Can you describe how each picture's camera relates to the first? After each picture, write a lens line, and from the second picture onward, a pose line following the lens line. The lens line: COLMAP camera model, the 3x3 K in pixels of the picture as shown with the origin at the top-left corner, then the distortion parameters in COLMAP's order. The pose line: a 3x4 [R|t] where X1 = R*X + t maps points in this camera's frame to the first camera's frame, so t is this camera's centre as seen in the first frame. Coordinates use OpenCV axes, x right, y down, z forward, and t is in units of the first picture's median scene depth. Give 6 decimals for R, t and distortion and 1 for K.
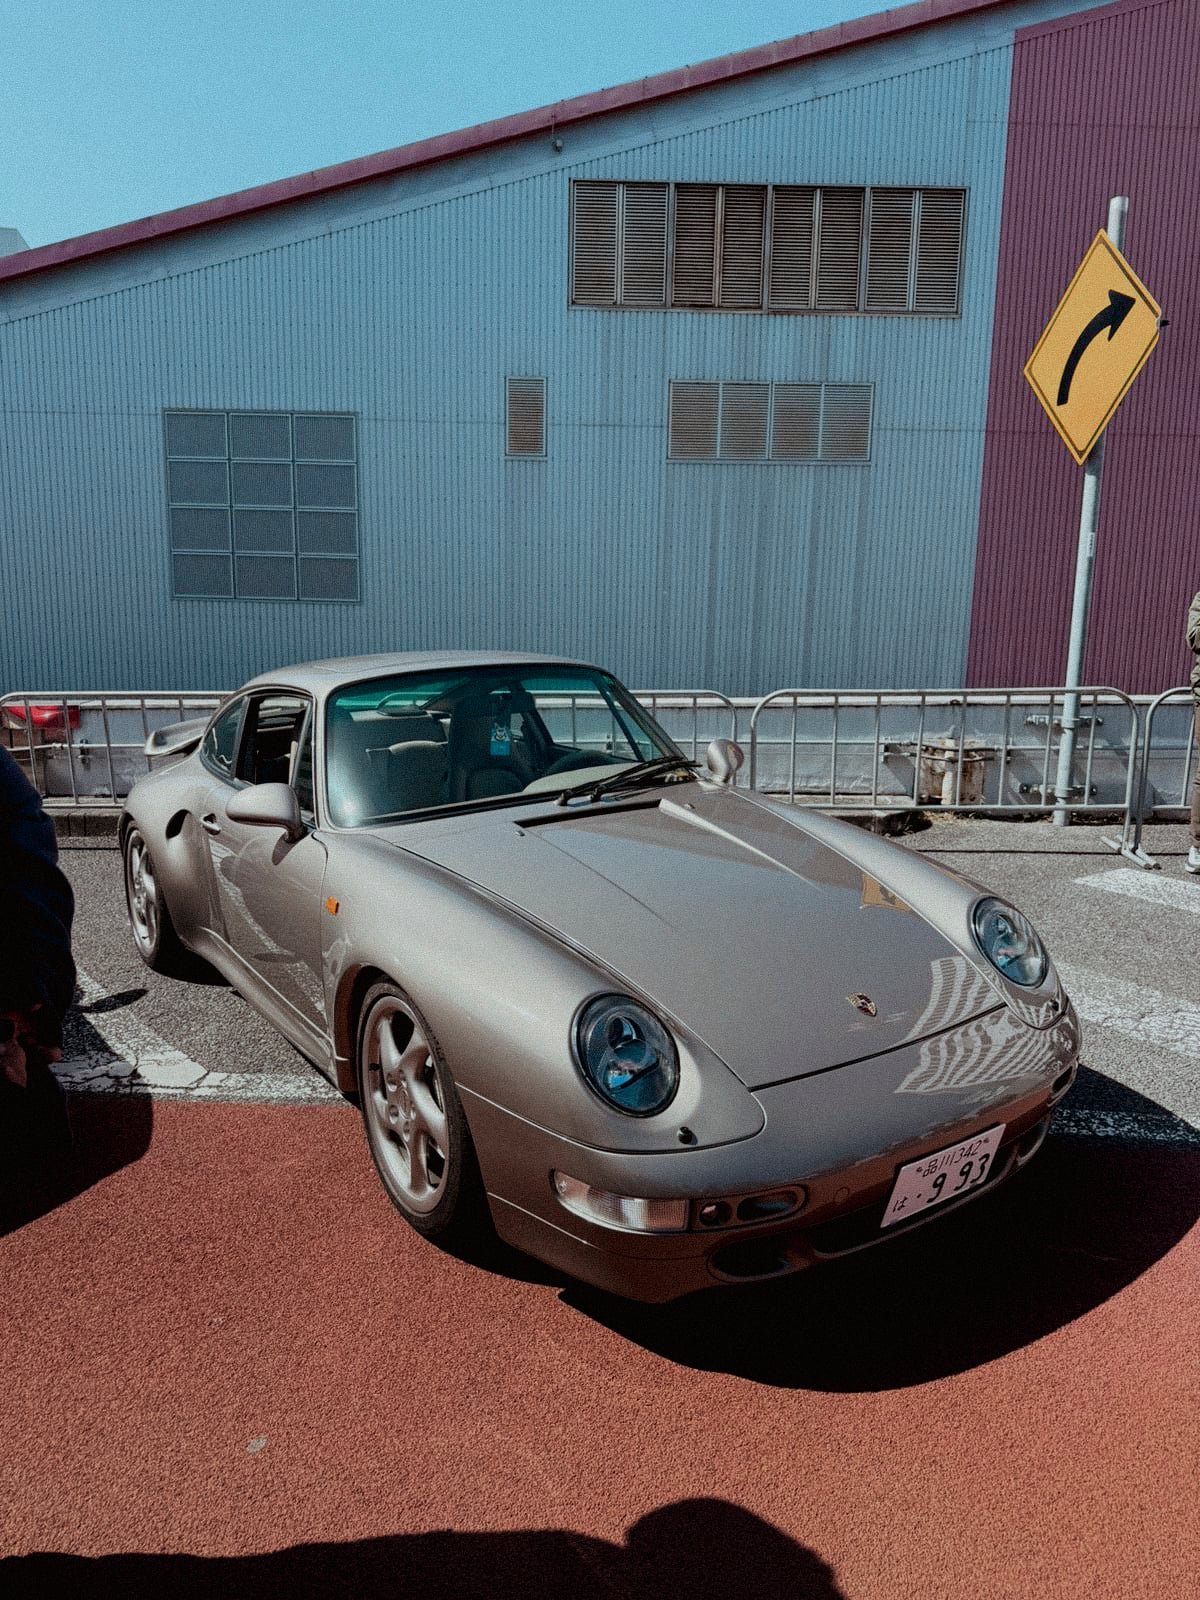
lens RADIAL K [[1170.2, 0, 600.0], [0, 1170.2, 800.0], [0, 0, 1]] dist [0.021471, -0.007292]
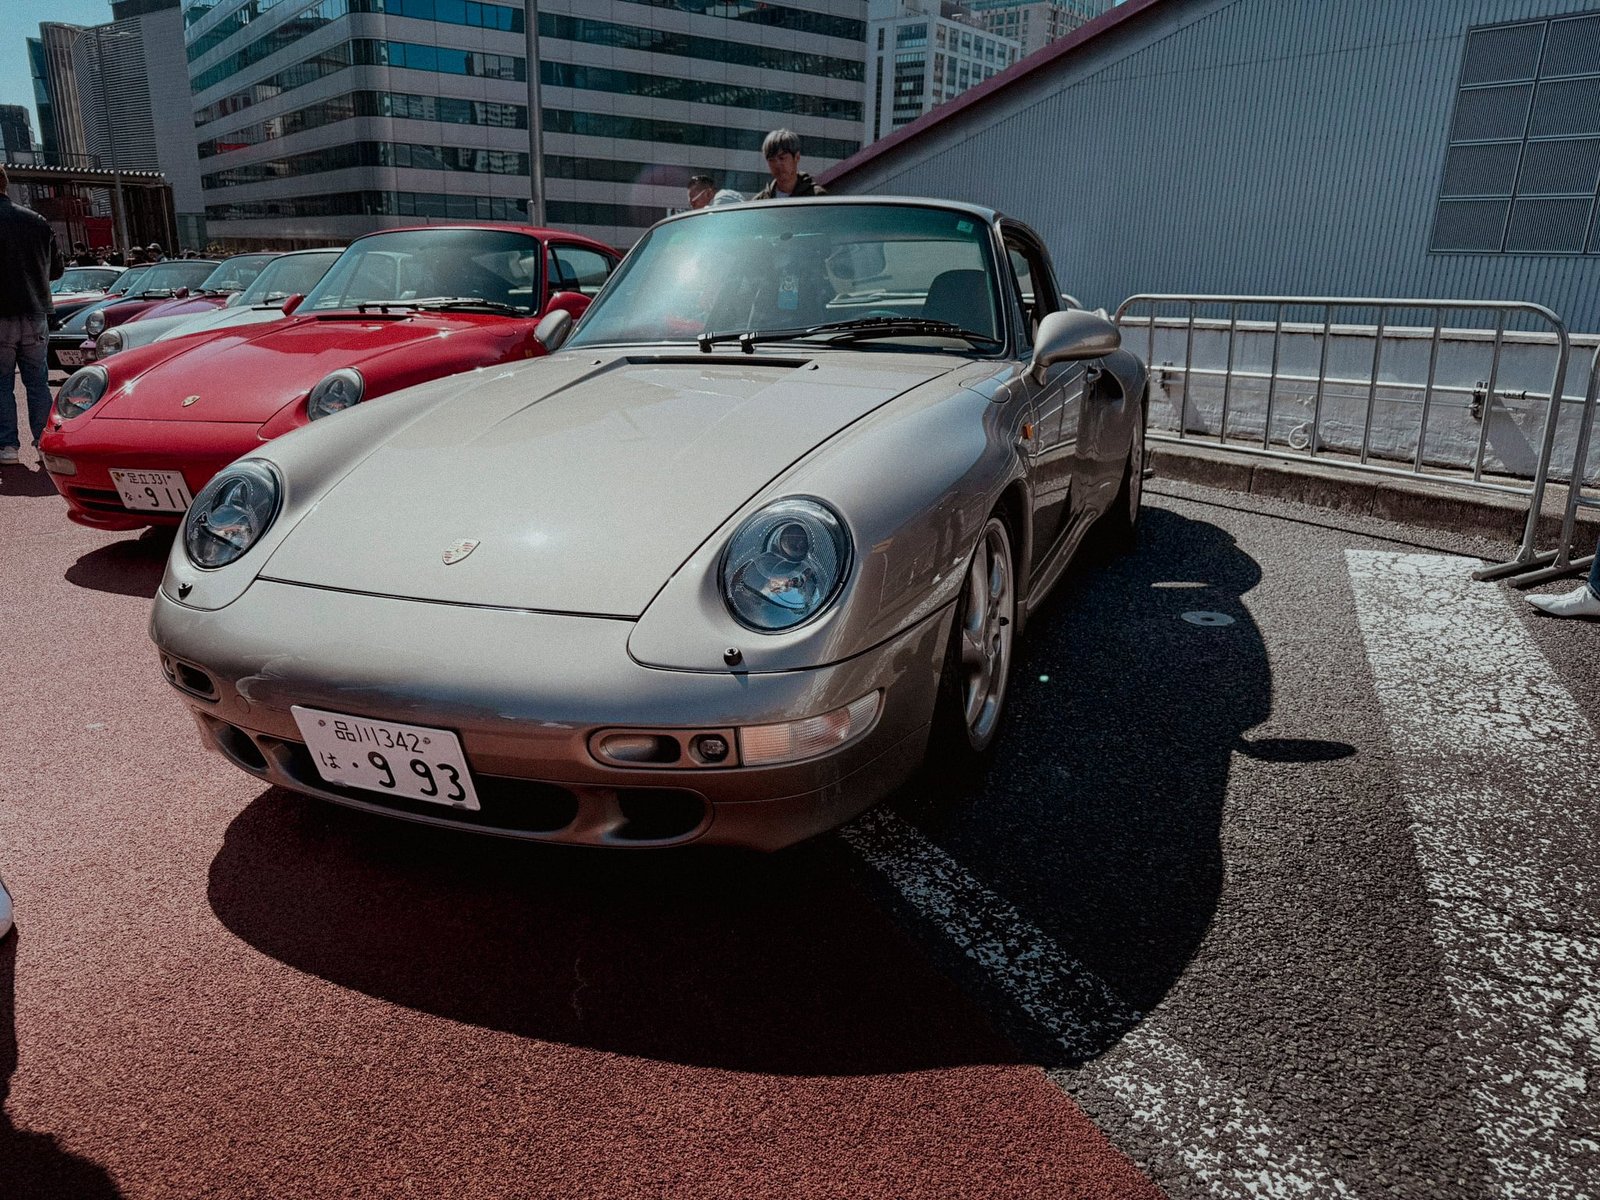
lens RADIAL K [[1170.2, 0, 800.0], [0, 1170.2, 600.0], [0, 0, 1]] dist [0.021471, -0.007292]
pose [[0.559683, 0.236800, -0.794154, 0.143798], [-0.162299, 0.971069, 0.175171, 0.004457], [0.812659, 0.030850, 0.581923, 0.105264]]
